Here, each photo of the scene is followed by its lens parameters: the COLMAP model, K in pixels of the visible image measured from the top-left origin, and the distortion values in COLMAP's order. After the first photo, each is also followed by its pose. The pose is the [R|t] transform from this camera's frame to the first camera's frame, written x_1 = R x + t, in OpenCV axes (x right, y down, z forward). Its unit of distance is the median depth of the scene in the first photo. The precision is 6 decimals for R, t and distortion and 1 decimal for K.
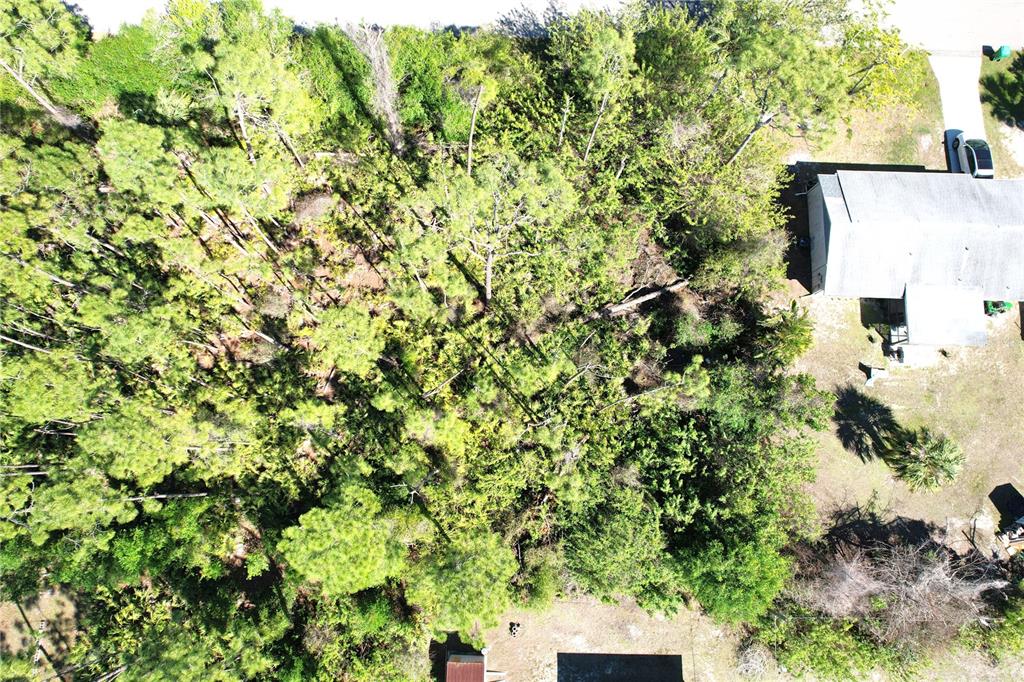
lens RADIAL K [[638.0, 0, 515.9], [0, 638.0, 356.6], [0, 0, 1]] dist [-0.038378, 0.000000]
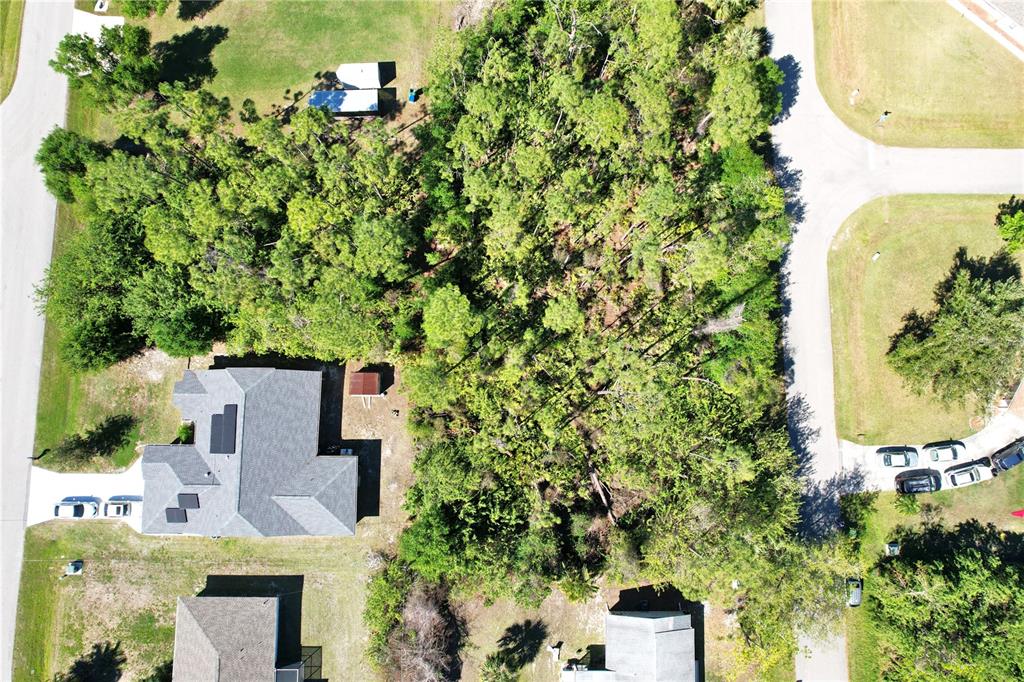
lens RADIAL K [[638.0, 0, 515.9], [0, 638.0, 356.6], [0, 0, 1]] dist [-0.038378, 0.000000]
pose [[0.016116, 0.993687, -0.111021, 0.040091], [-0.991169, 0.030493, 0.129050, -0.097728], [0.131621, 0.107961, 0.985404, -0.593773]]
